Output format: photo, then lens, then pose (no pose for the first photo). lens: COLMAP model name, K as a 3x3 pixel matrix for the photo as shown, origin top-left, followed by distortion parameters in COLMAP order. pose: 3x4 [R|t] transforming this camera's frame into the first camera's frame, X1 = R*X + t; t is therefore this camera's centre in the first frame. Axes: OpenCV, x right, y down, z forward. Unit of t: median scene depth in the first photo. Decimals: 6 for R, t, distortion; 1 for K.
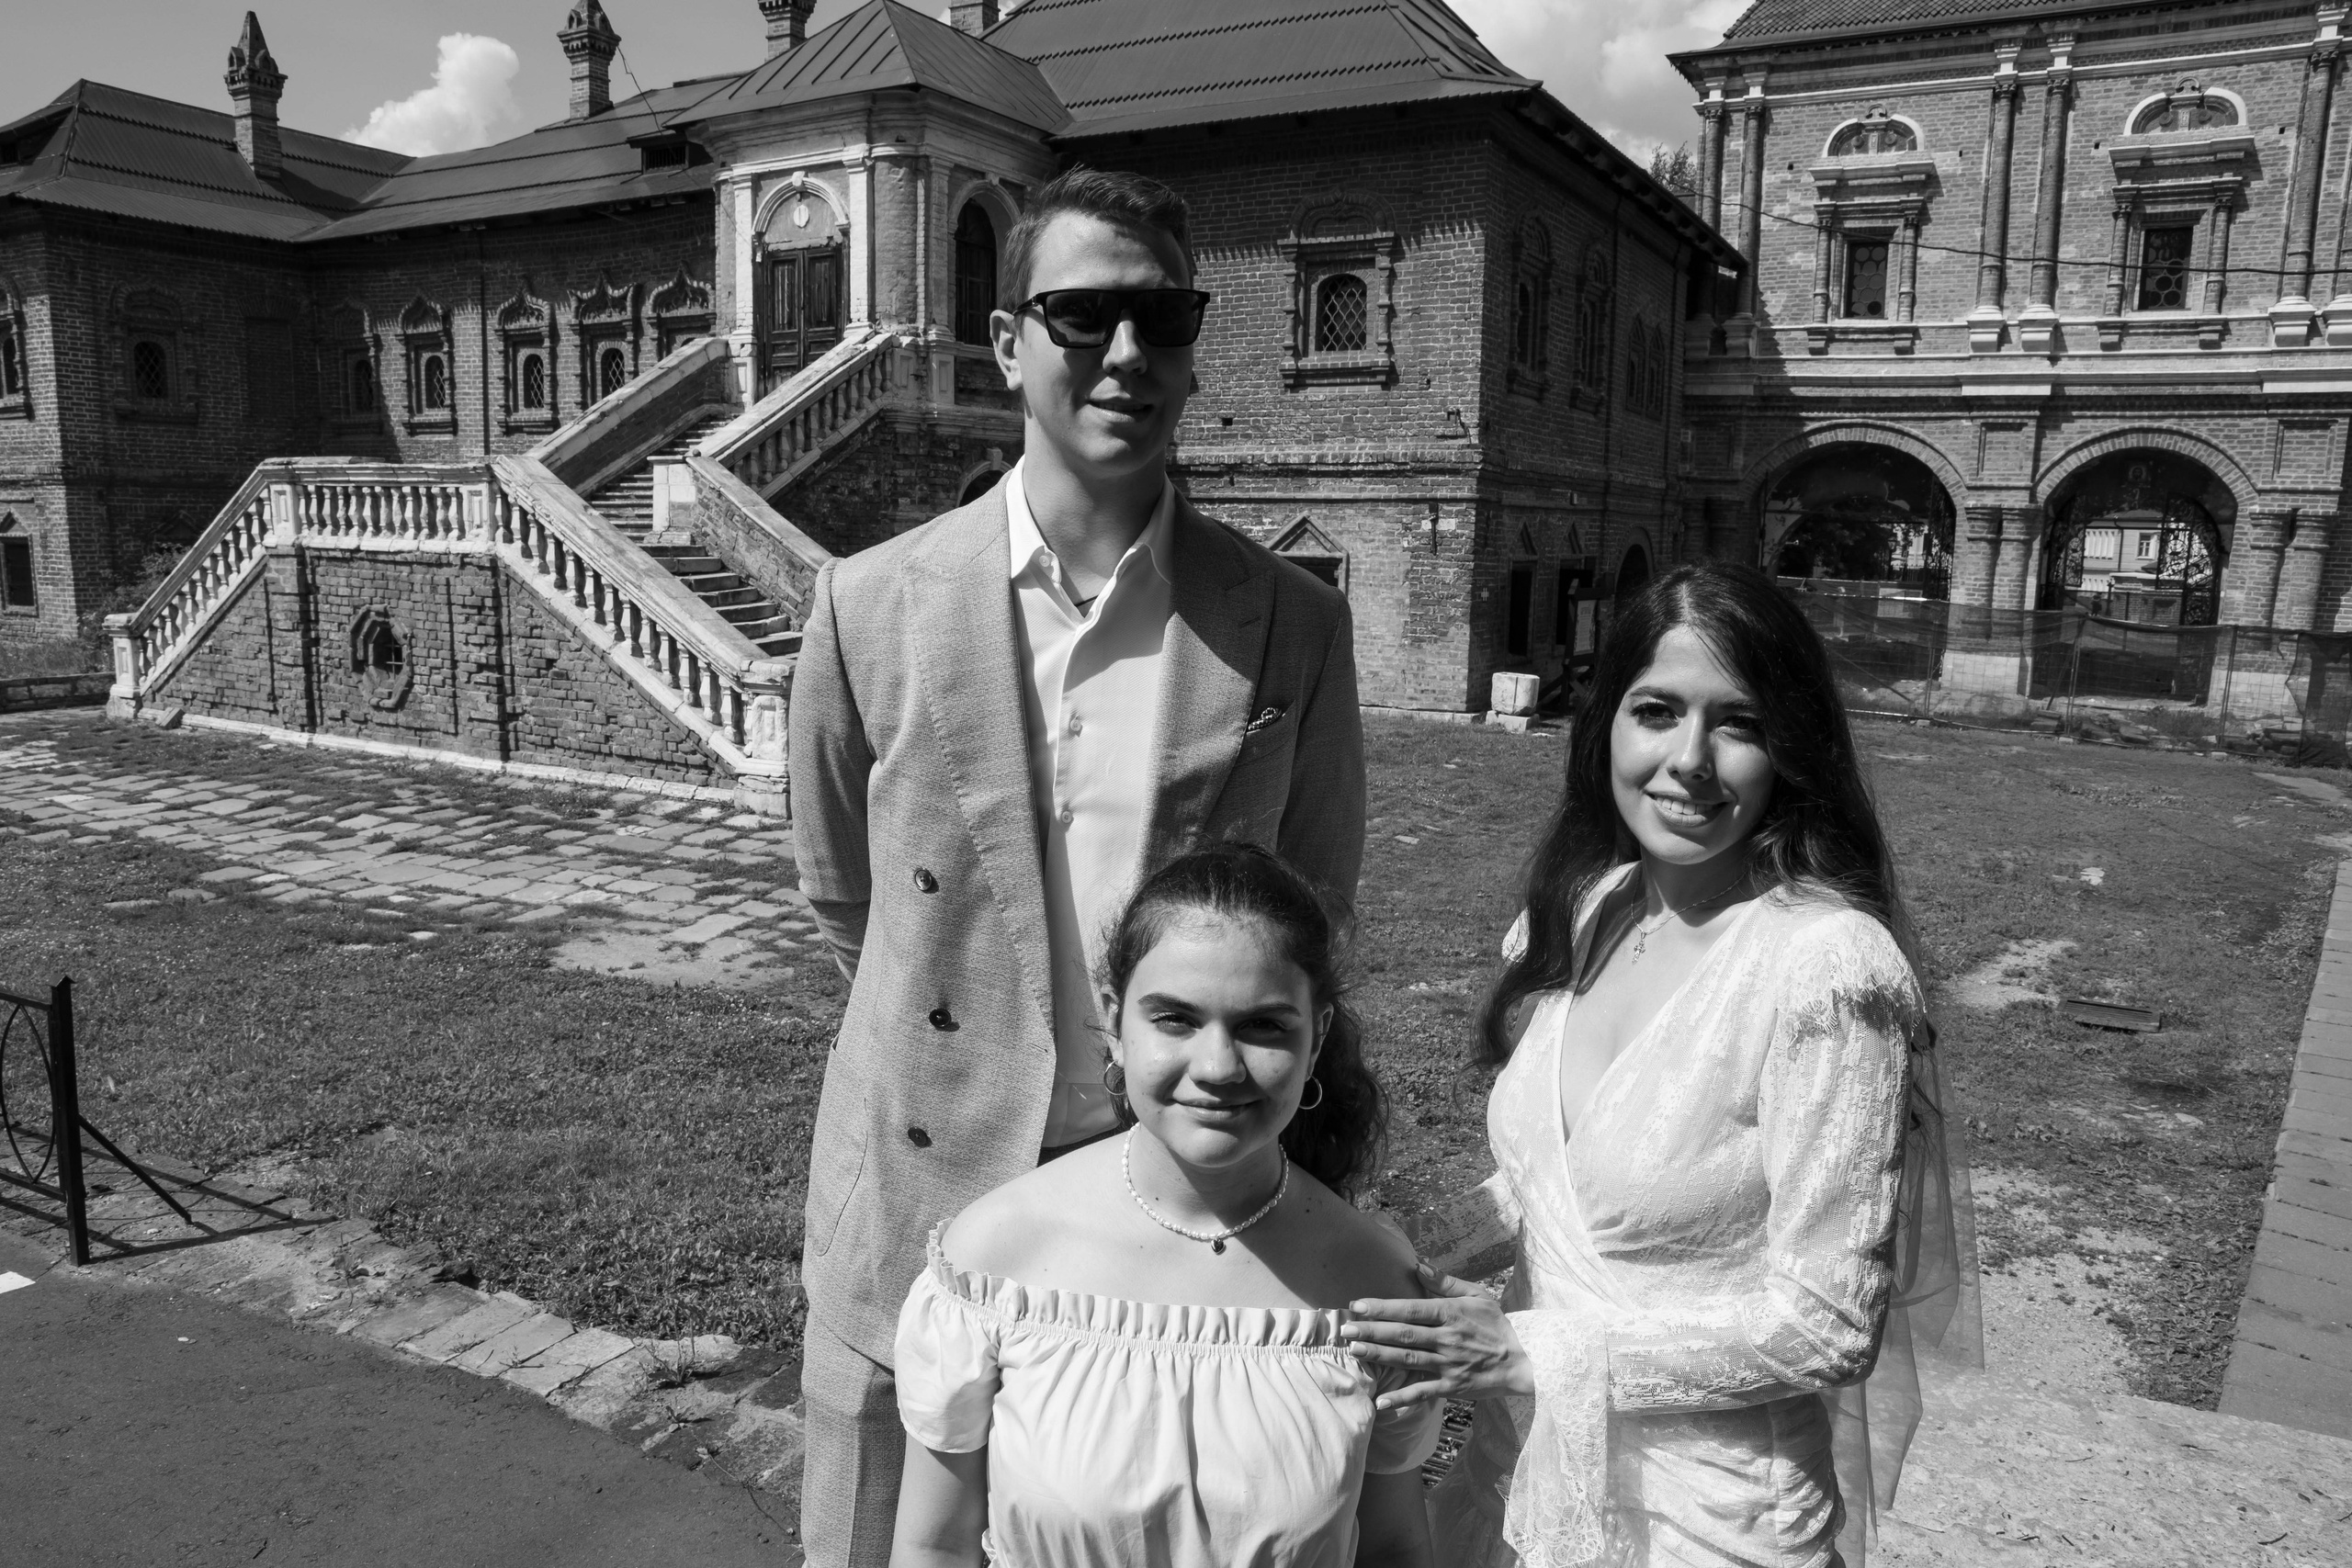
lens RADIAL K [[1687.8, 0, 1176.0], [0, 1687.8, 784.0], [0, 0, 1]] dist [-0.136058, 0.127854]
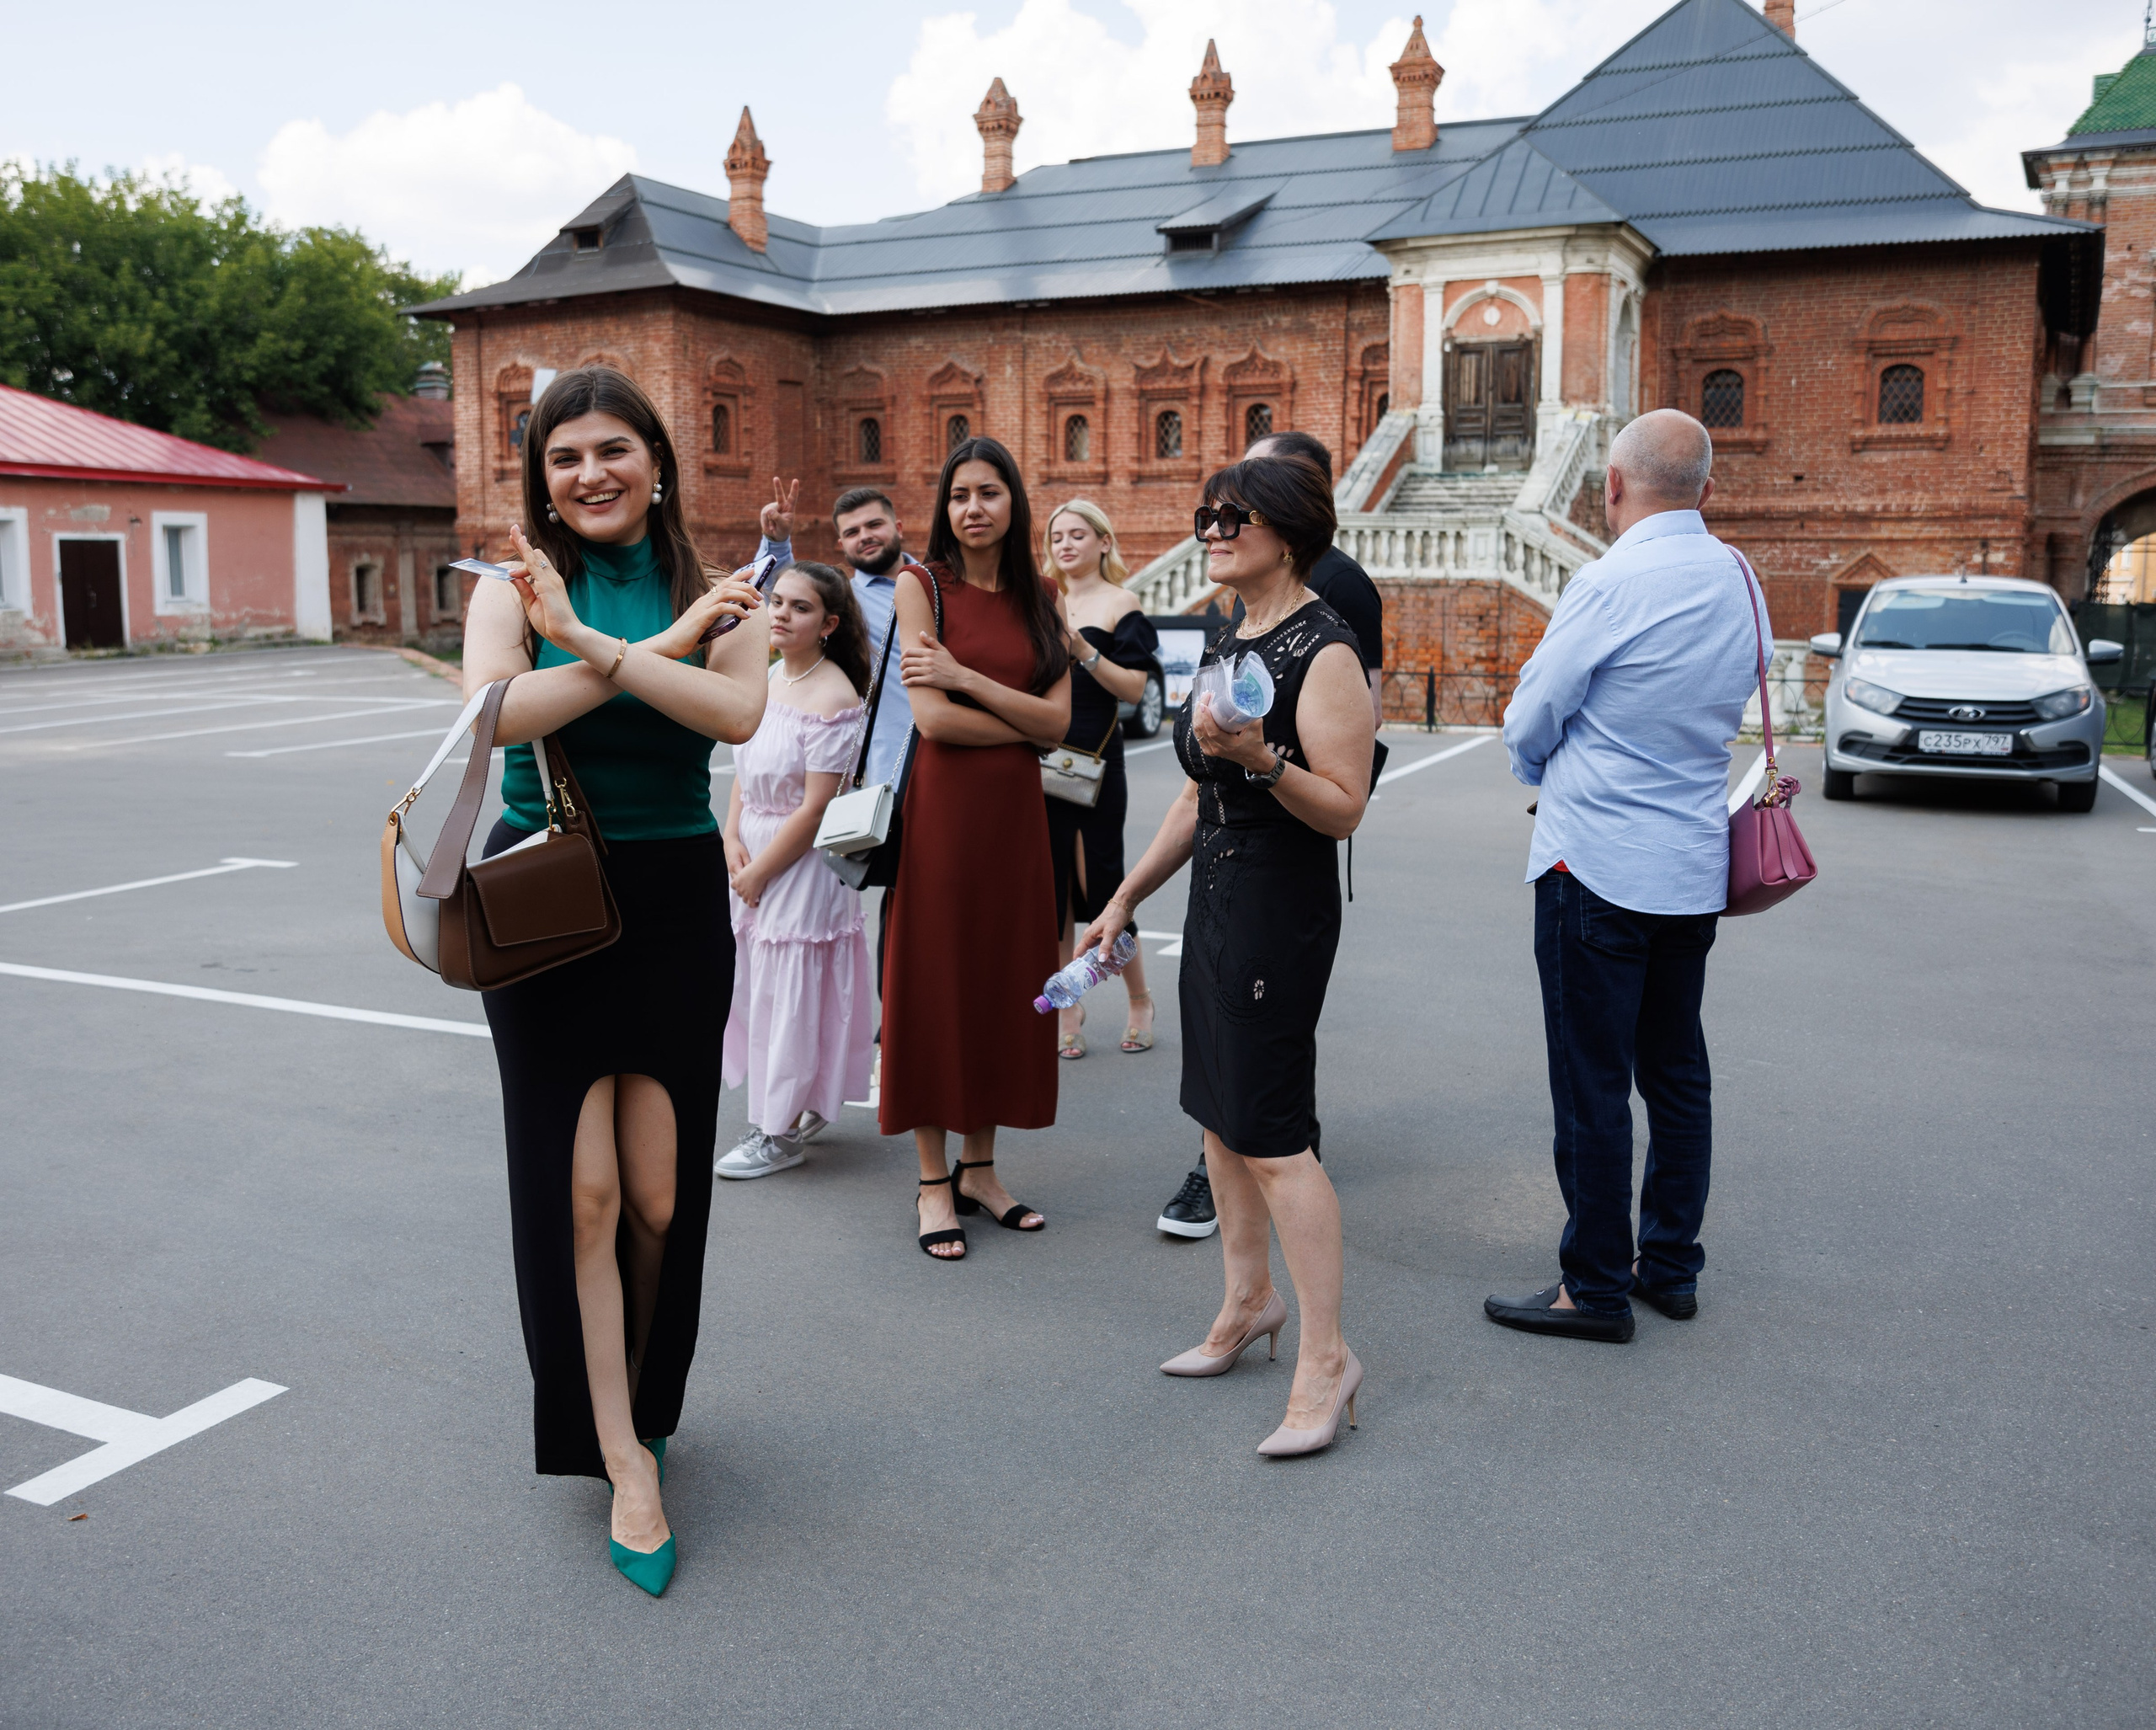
lens RADIAL K [[1932.0, 0, 1078.0], [0, 1932.0, 865.0], [0, 0, 1]] dist [-0.108157, 0.088101]
pose [[0.999564, -0.019260, 0.022372, -0.570368], [0.019275, 0.999814, -0.000477, 0.069582], [-0.022359, 0.000908, 0.999750, -0.441433]]
